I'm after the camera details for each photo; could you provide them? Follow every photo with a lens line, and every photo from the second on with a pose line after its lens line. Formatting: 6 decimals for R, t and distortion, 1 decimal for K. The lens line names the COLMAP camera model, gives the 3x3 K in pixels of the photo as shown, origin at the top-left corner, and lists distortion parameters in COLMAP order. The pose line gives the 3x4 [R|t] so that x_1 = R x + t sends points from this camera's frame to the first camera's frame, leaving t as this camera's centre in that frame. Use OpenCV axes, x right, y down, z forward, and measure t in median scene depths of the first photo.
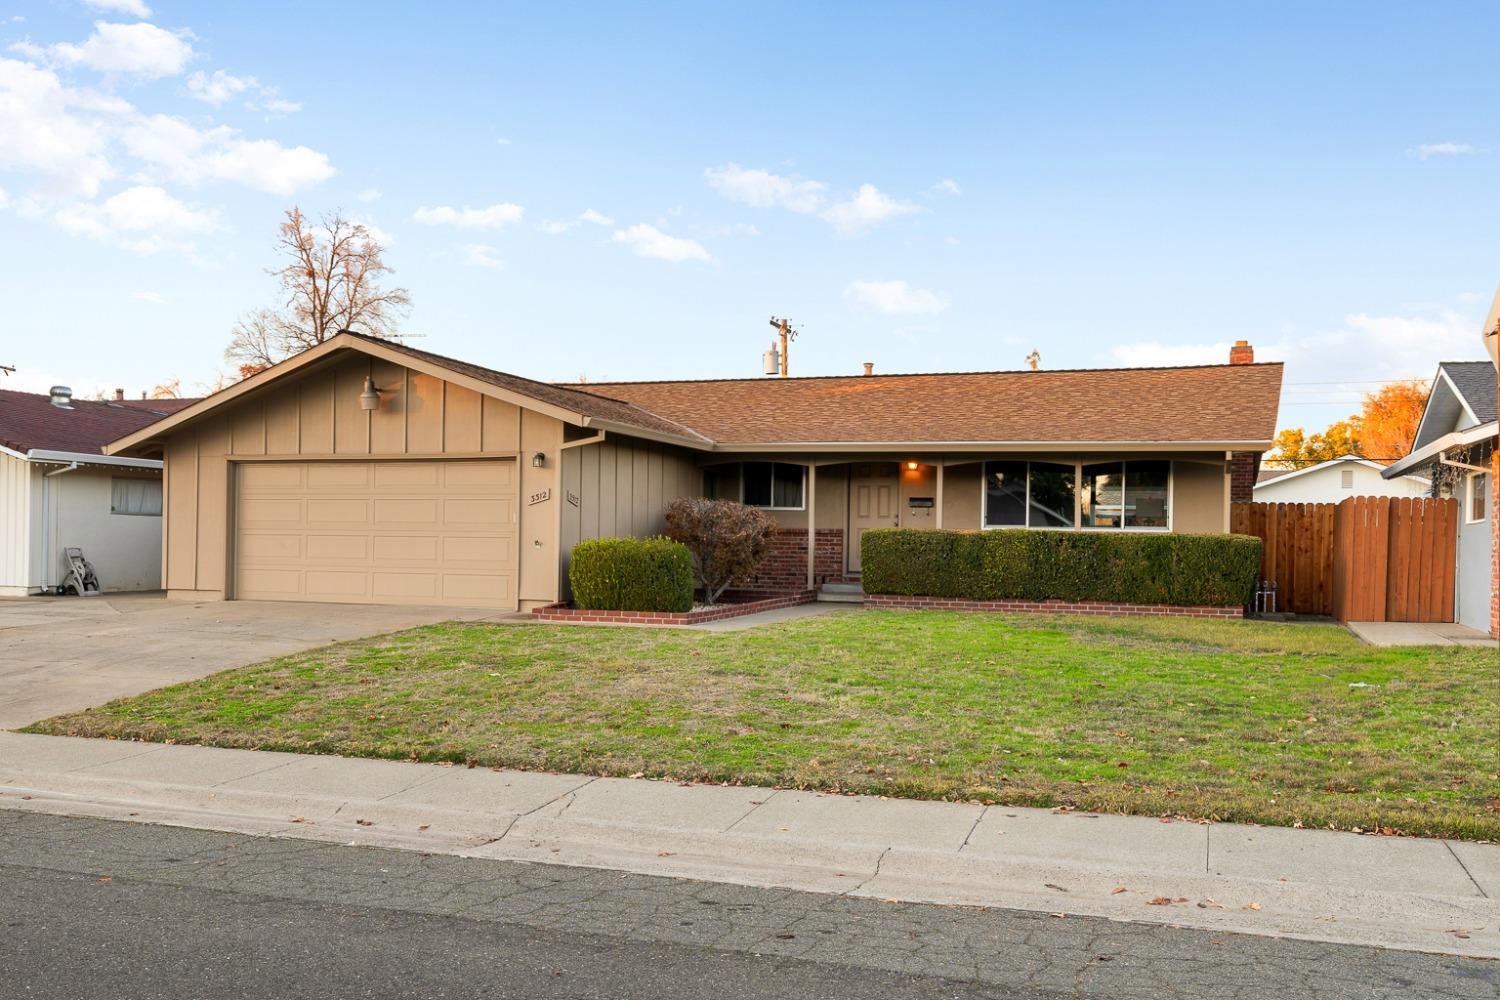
lens RADIAL K [[1325.6, 0, 753.5], [0, 1325.6, 507.6], [0, 0, 1]] dist [0.001046, -0.002283]
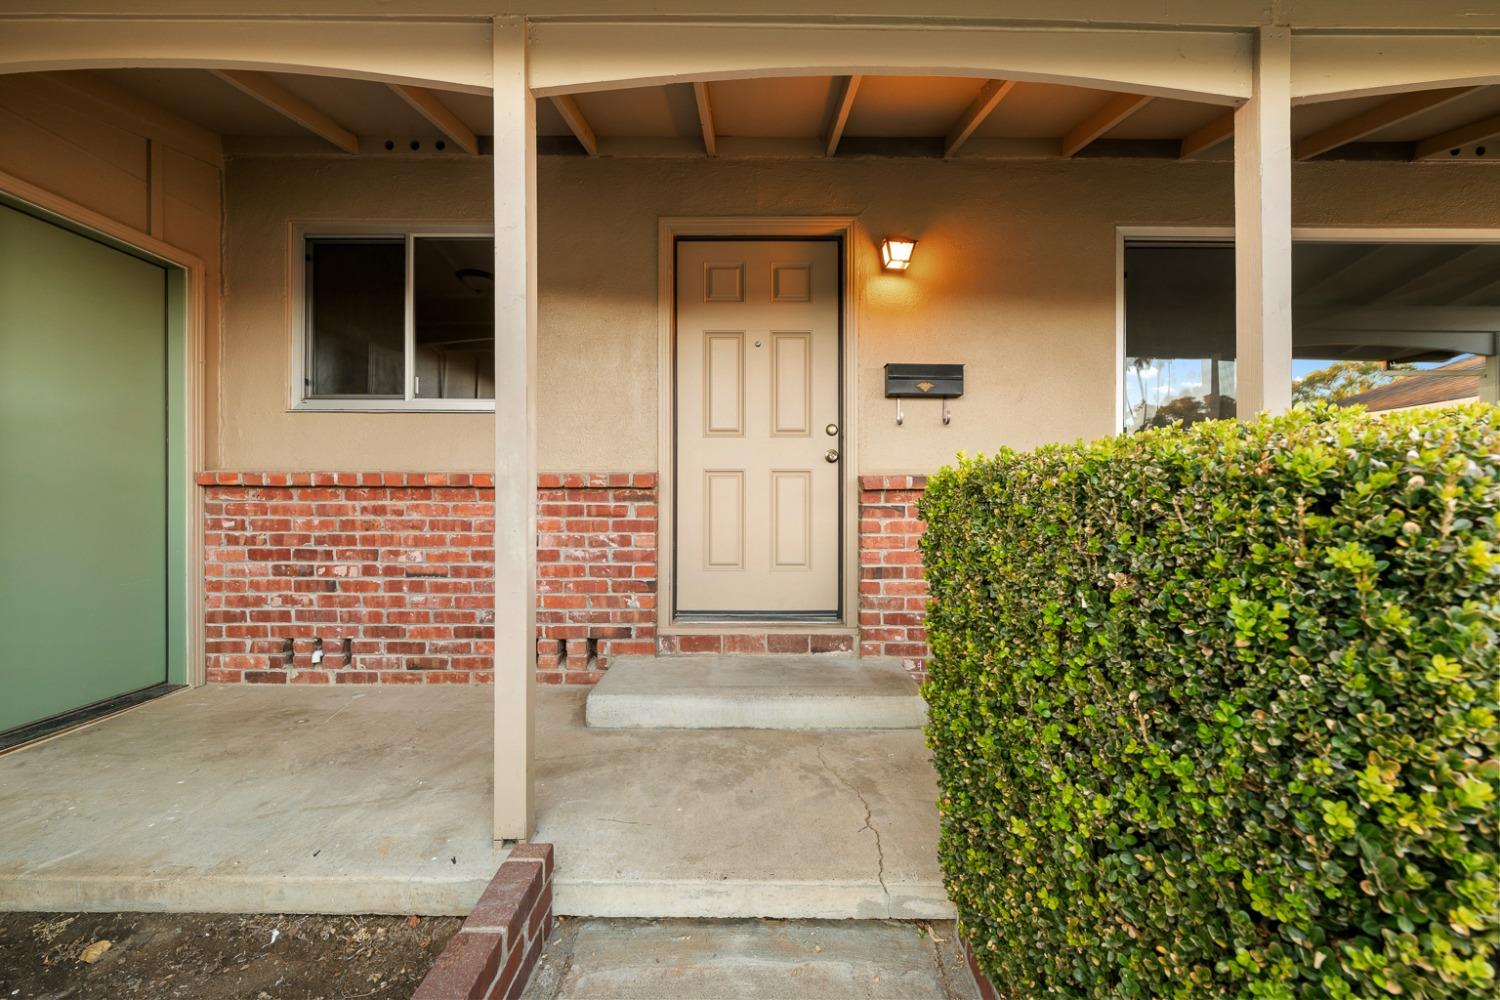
lens RADIAL K [[581.0, 0, 752.5], [0, 581.0, 498.6], [0, 0, 1]] dist [0.000351, 0.000004]
pose [[0.954484, -0.011175, 0.298054, 0.057735], [0.005389, 0.999781, 0.020227, 0.023013], [-0.298215, -0.017700, 0.954335, 1.027842]]
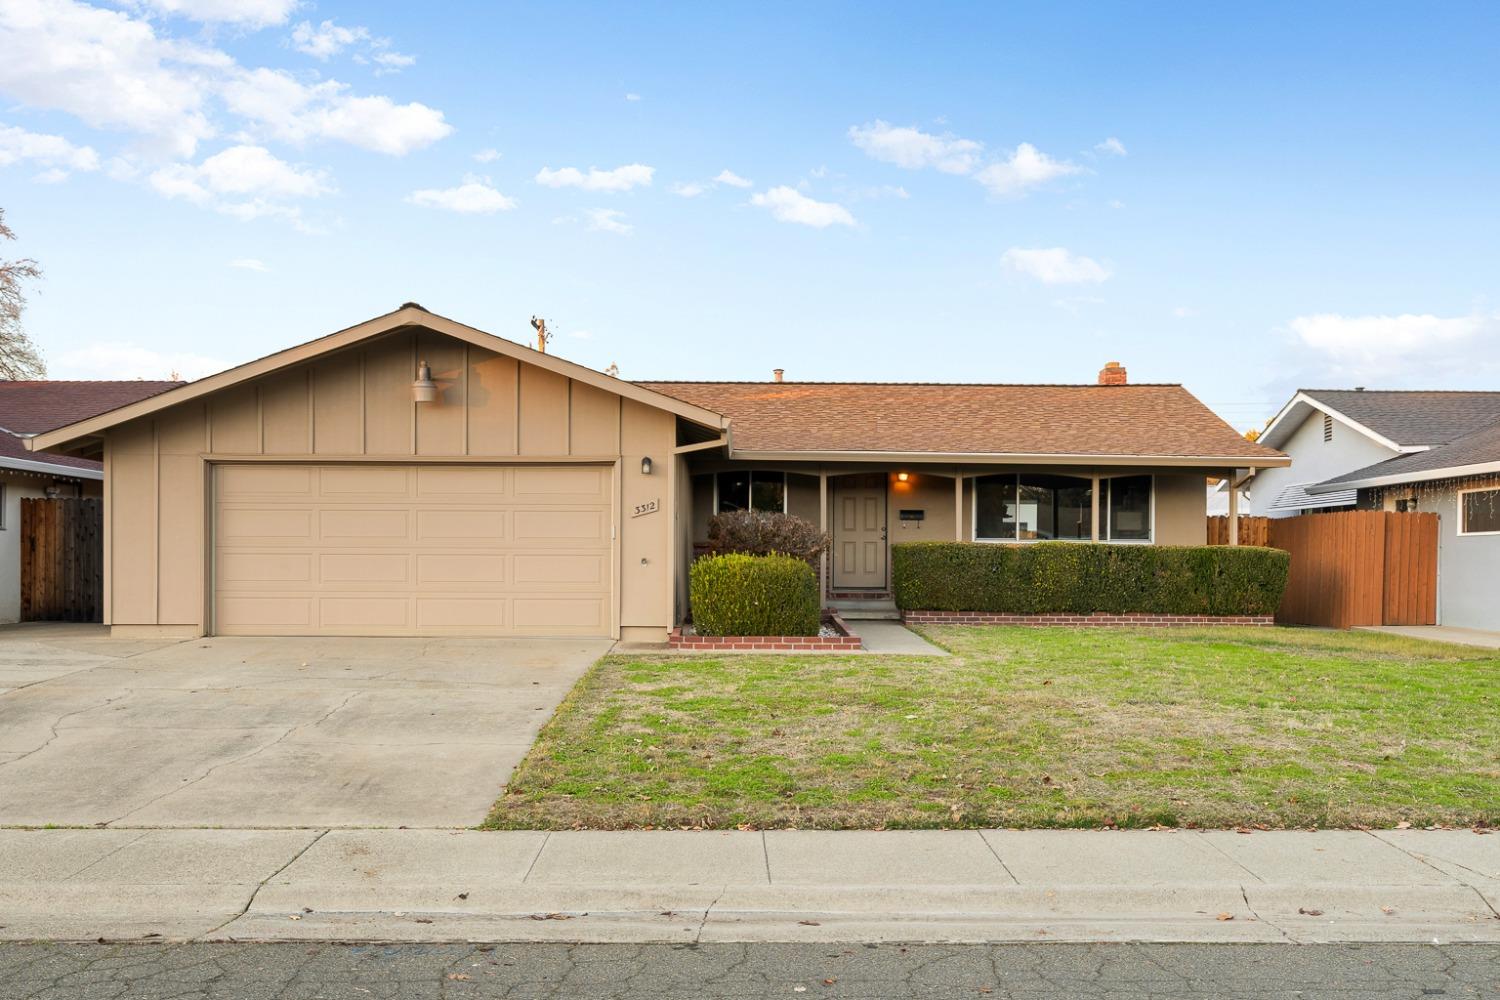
lens RADIAL K [[1325.6, 0, 774.5], [0, 1325.6, 532.4], [0, 0, 1]] dist [0.001046, -0.002283]
pose [[0.940168, -0.002148, 0.340705, -0.347540], [-0.001268, 0.999951, 0.009803, -0.000667], [-0.340709, -0.009648, 0.940119, 0.139697]]
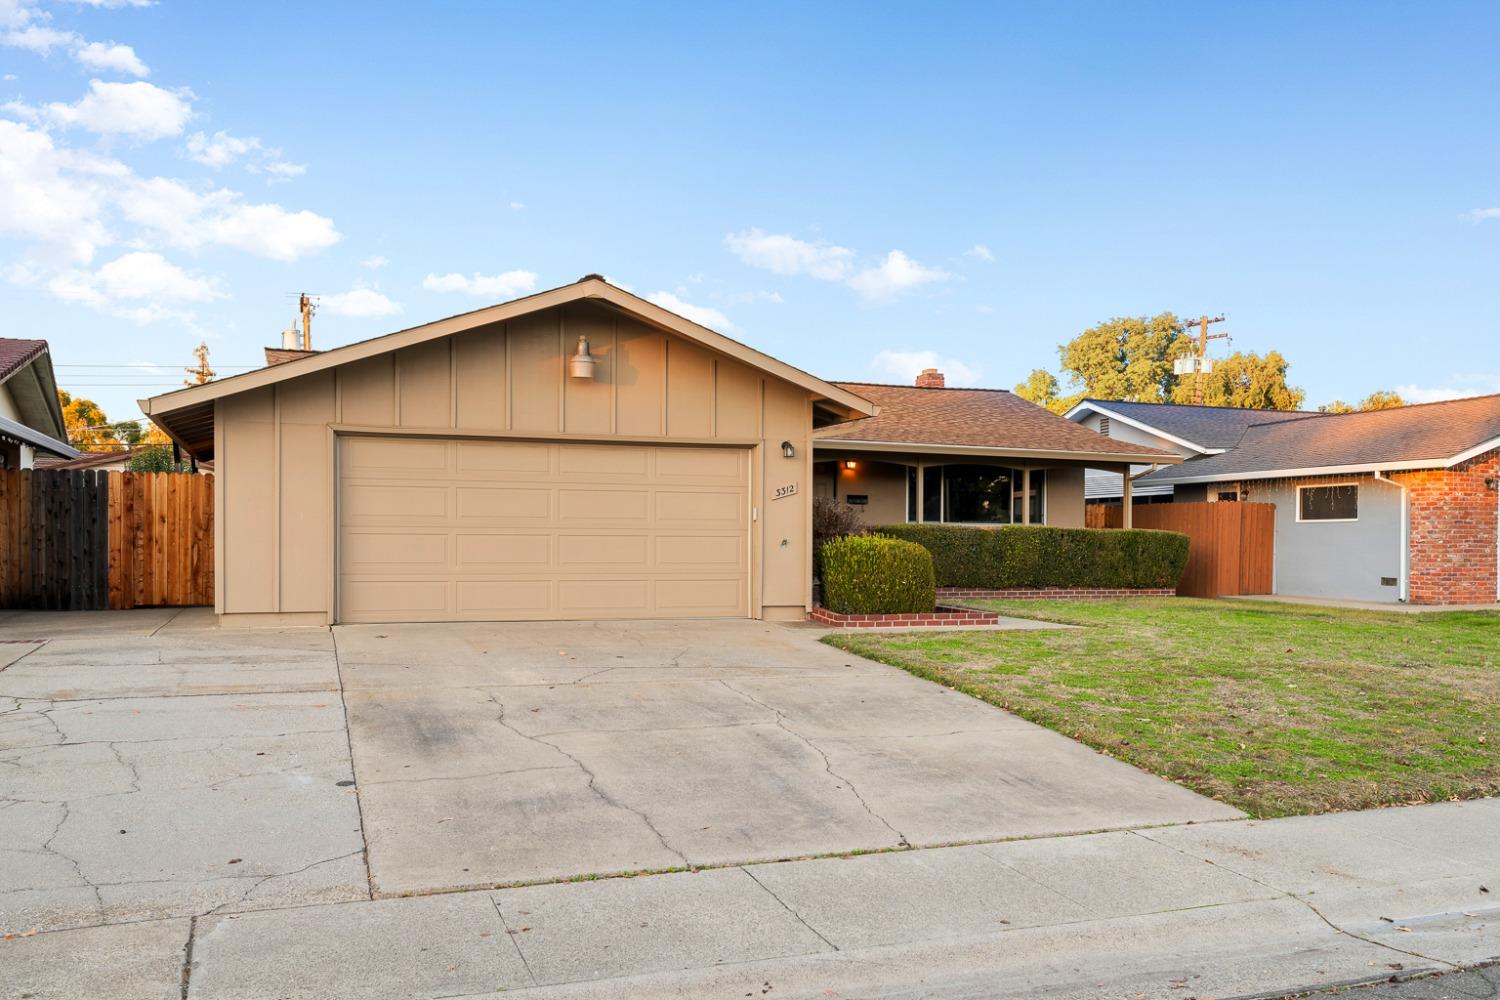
lens RADIAL K [[1188.1, 0, 750.9], [0, 1188.1, 506.1], [0, 0, 1]] dist [0.000474, 0.005353]
pose [[0.781641, 0.009863, 0.623650, -0.623271], [-0.013436, 0.999909, 0.001027, 0.001704], [-0.623583, -0.009182, 0.781703, 0.355803]]
